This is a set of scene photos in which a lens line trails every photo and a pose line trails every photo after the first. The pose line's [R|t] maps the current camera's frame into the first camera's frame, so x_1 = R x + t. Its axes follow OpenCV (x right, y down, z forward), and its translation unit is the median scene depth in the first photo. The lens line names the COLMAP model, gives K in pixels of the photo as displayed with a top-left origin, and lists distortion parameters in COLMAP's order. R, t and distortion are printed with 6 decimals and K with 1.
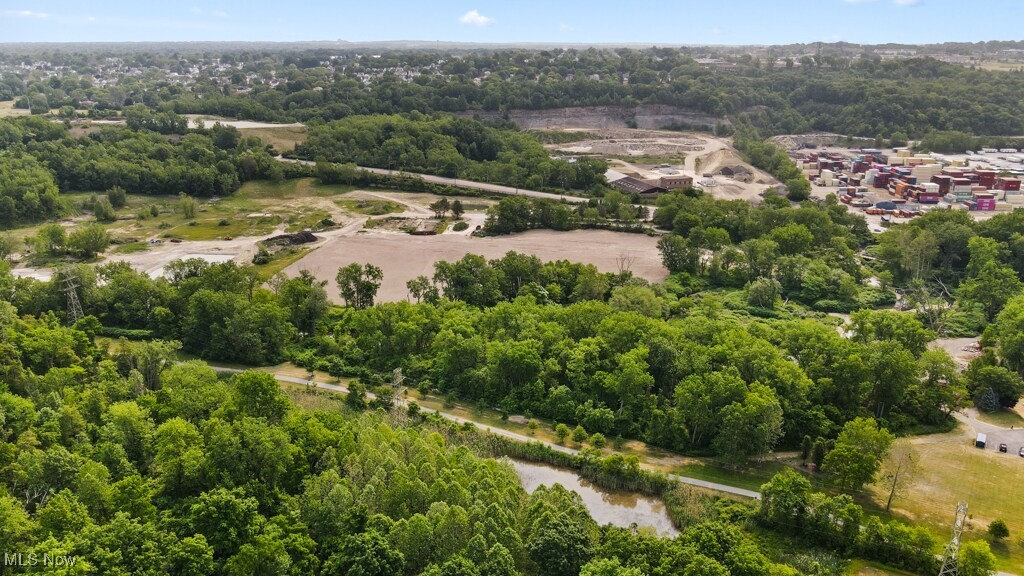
lens RADIAL K [[782.2, 0, 512.0], [0, 782.2, 288.0], [0, 0, 1]] dist [-0.002638, 0.042783]
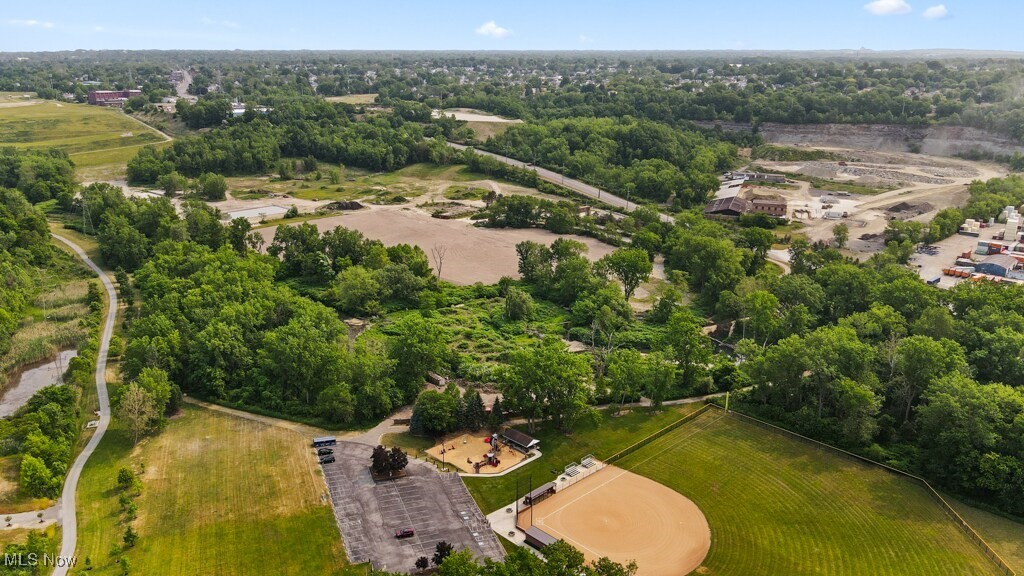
lens RADIAL K [[782.2, 0, 512.0], [0, 782.2, 288.0], [0, 0, 1]] dist [-0.002638, 0.042783]
pose [[0.798319, 0.181823, -0.574131, 0.450046], [-0.188545, 0.980868, 0.048464, -0.031348], [0.571959, 0.069560, 0.817328, 0.111022]]
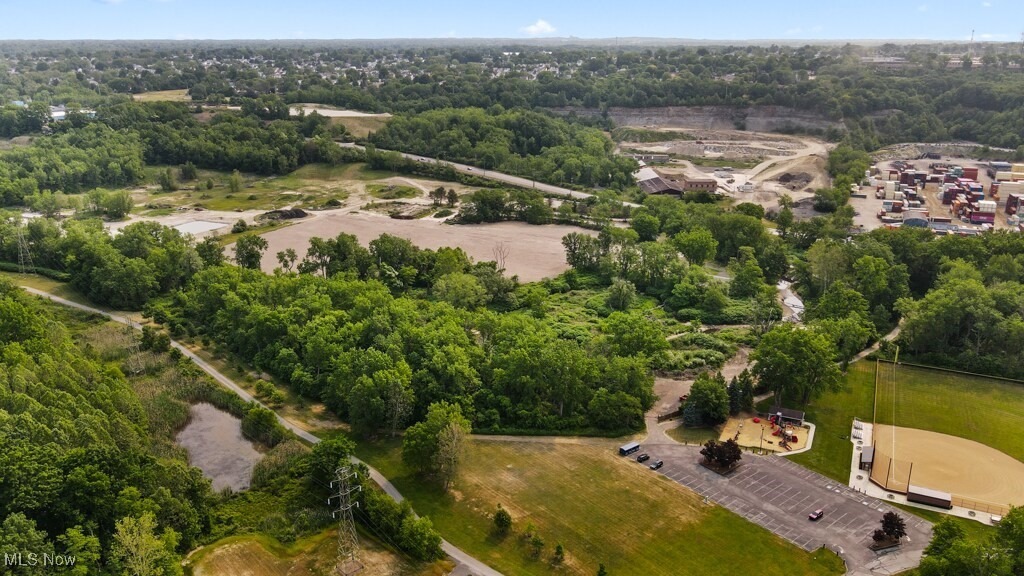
lens RADIAL K [[782.2, 0, 512.0], [0, 782.2, 288.0], [0, 0, 1]] dist [-0.002638, 0.042783]
pose [[0.955987, 0.090917, -0.278967, 0.241488], [-0.090193, 0.995804, 0.015460, -0.002936], [0.279202, 0.010381, 0.960176, 0.012398]]
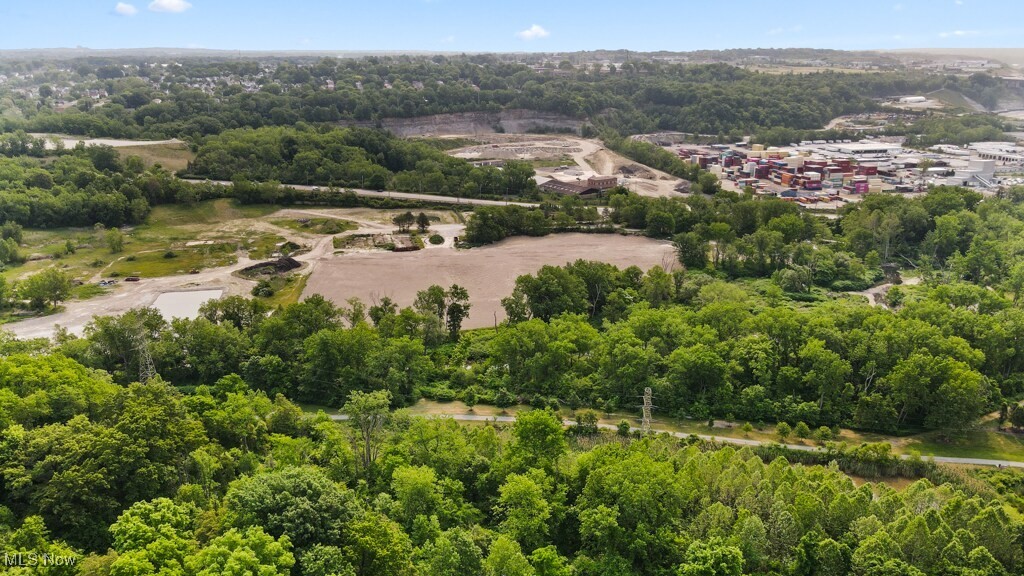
lens RADIAL K [[766.9, 0, 512.0], [0, 766.9, 288.0], [0, 0, 1]] dist [-0.004089, 0.044583]
pose [[0.955736, -0.089991, 0.280127, -0.184483], [0.090863, 0.995814, 0.009899, -0.014586], [-0.279845, 0.015992, 0.959912, 0.047169]]
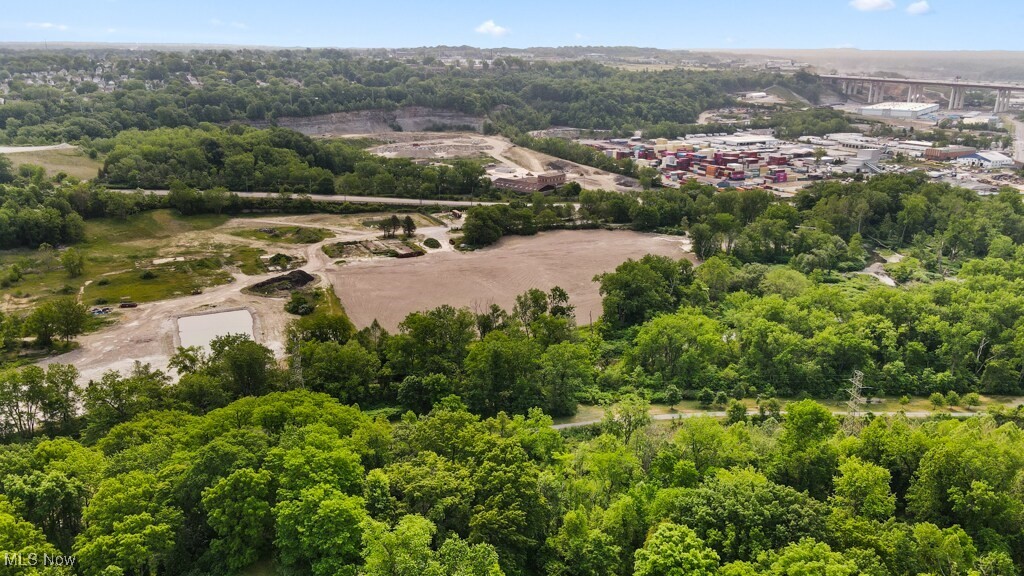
lens RADIAL K [[782.2, 0, 512.0], [0, 782.2, 288.0], [0, 0, 1]] dist [-0.002638, 0.042783]
pose [[0.858447, -0.146807, 0.491444, -0.332152], [0.147949, 0.988310, 0.036798, -0.034494], [-0.491101, 0.041120, 0.870131, 0.112994]]
